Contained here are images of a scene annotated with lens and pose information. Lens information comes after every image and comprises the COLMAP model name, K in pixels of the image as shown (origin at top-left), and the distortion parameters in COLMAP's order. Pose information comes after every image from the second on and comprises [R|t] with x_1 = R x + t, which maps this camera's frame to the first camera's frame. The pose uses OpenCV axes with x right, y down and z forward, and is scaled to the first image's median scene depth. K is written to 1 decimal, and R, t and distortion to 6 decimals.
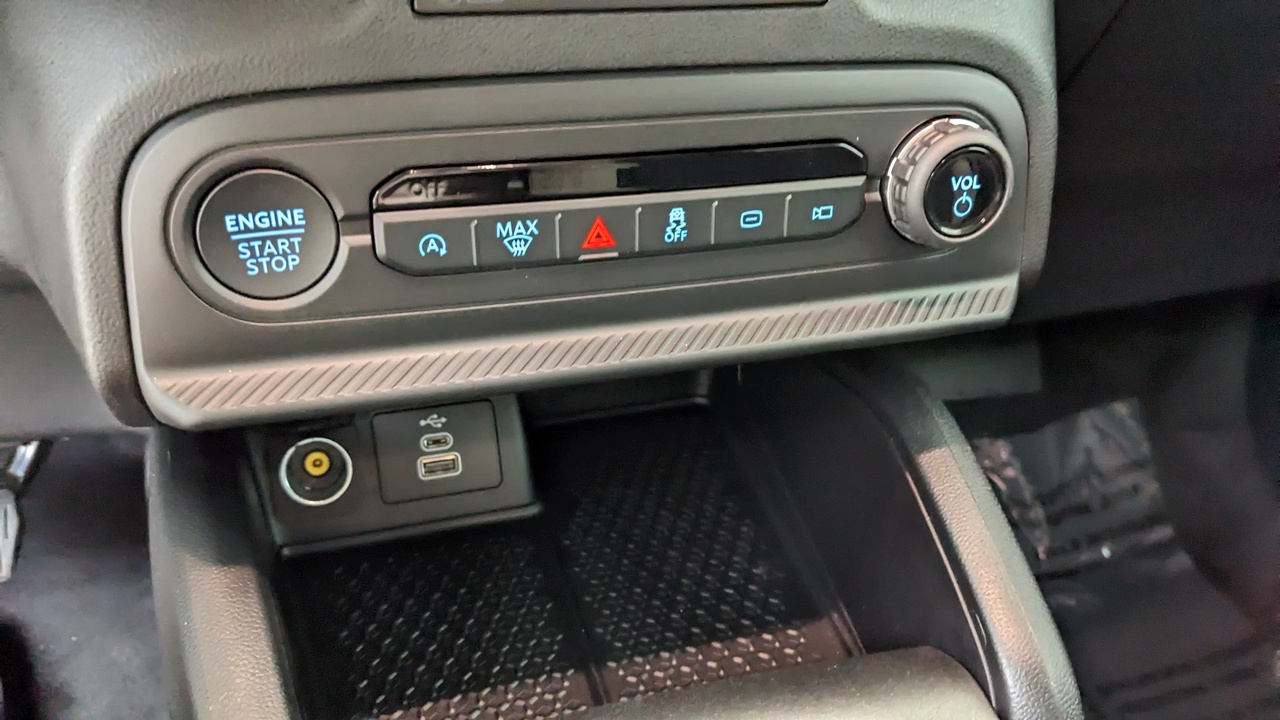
lens RADIAL K [[1024.7, 0, 640.0], [0, 1024.7, 360.0], [0, 0, 1]] dist [0.025075, -0.071011]
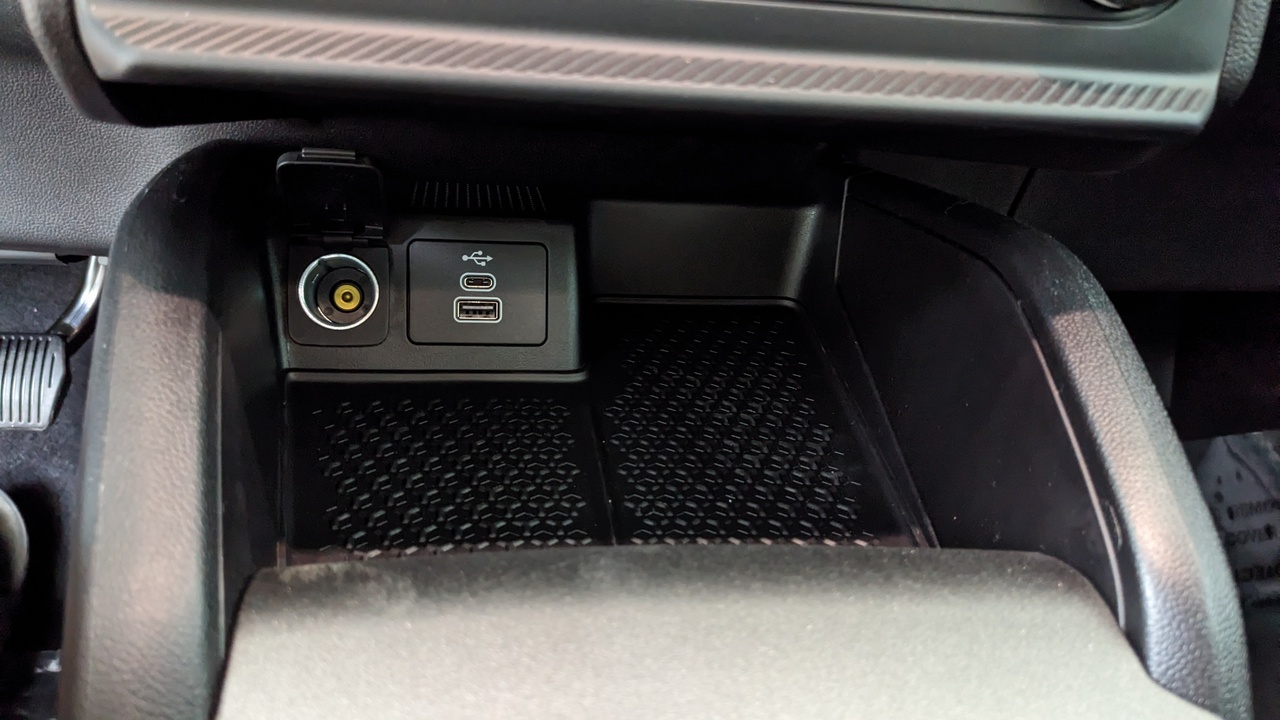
lens RADIAL K [[1019.6, 0, 640.2], [0, 1019.6, 352.2], [0, 0, 1]] dist [0.029393, -0.064306]
pose [[0.987082, 0.126984, -0.097693, 0.037525], [-0.129122, 0.991502, -0.015858, 0.164005], [0.094849, 0.028268, 0.995090, 0.181211]]
